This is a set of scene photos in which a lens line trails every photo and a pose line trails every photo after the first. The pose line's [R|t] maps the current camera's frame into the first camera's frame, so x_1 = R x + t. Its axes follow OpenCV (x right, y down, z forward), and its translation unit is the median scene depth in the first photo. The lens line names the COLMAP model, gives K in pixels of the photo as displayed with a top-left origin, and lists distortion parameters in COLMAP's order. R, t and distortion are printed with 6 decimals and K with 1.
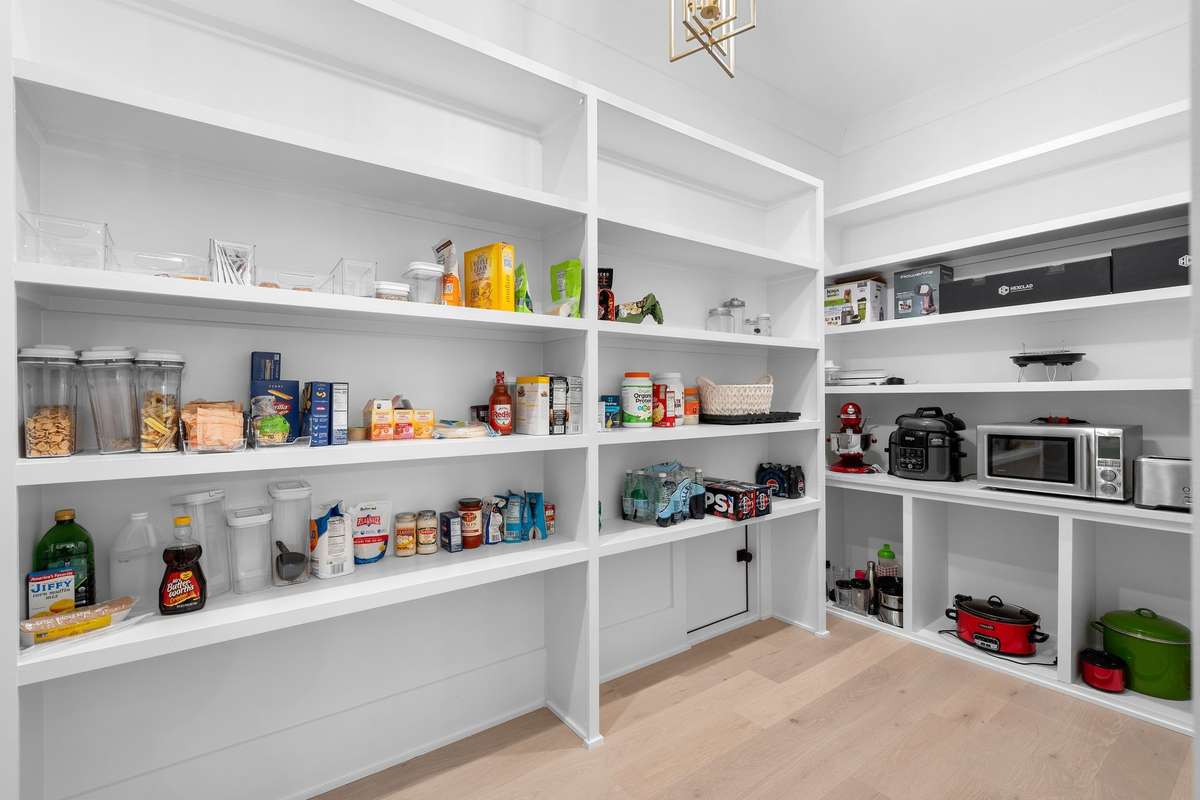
lens RADIAL K [[541.9, 0, 597.2], [0, 541.9, 403.8], [0, 0, 1]] dist [-0.000030, 0.000713]
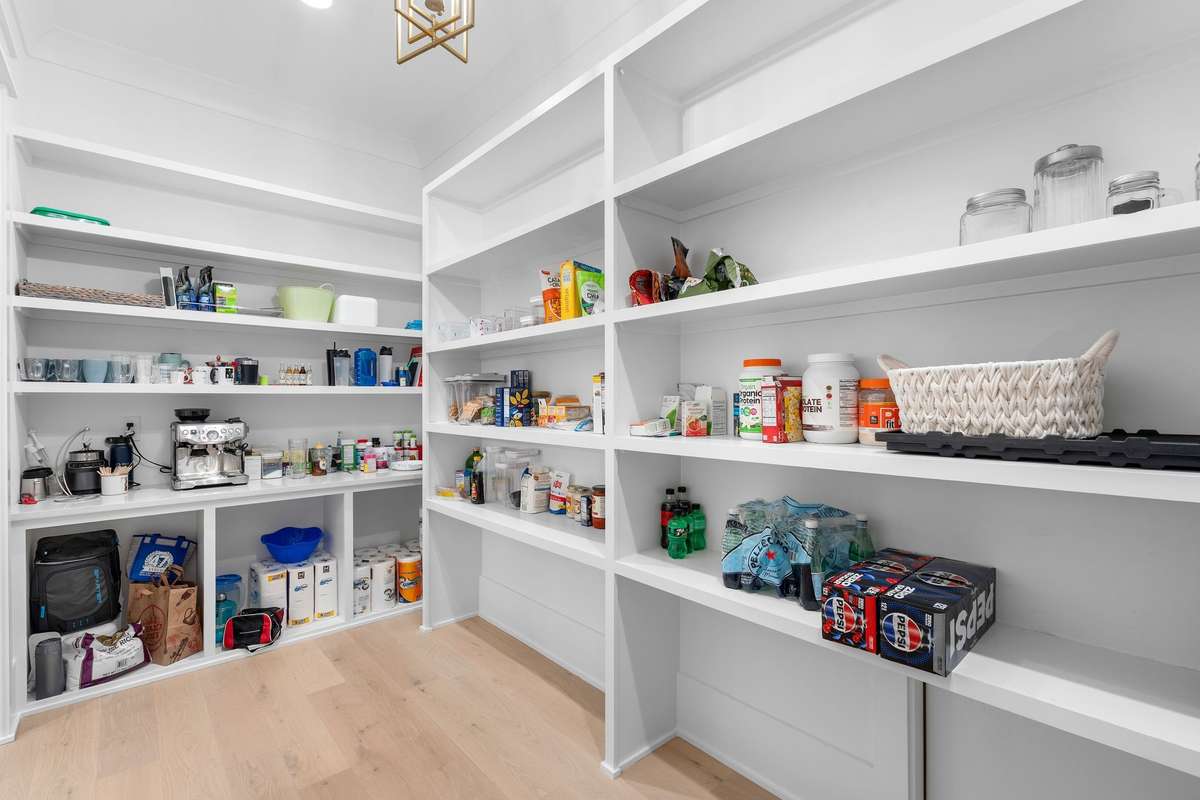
lens RADIAL K [[541.9, 0, 597.2], [0, 541.9, 403.8], [0, 0, 1]] dist [-0.000030, 0.000713]
pose [[0.090543, 0.016281, -0.995759, 0.719549], [-0.003843, 0.999865, 0.015999, -0.011269], [0.995885, 0.002378, 0.090593, 0.713113]]
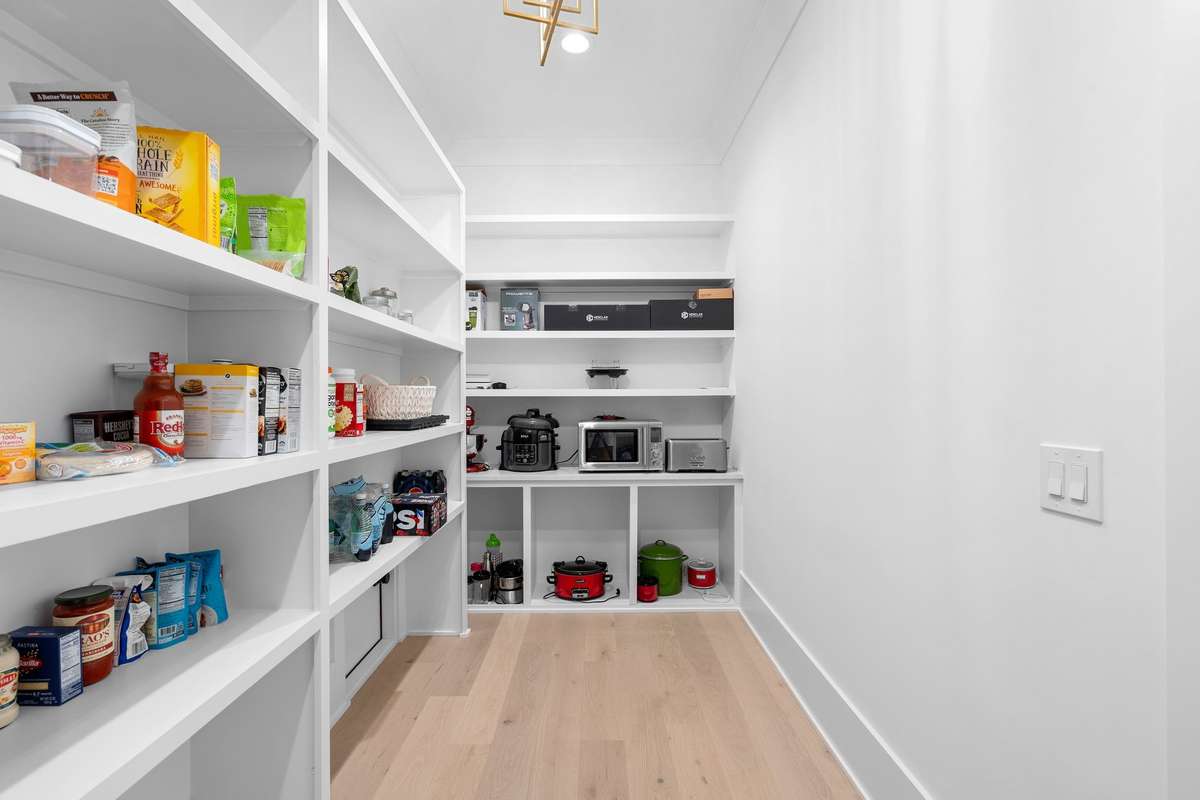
lens RADIAL K [[541.9, 0, 597.2], [0, 541.9, 403.8], [0, 0, 1]] dist [-0.000030, 0.000713]
pose [[0.588211, -0.001603, 0.808706, -0.295532], [0.006409, 0.999976, -0.002680, -0.000576], [-0.808682, 0.006759, 0.588207, 0.229576]]
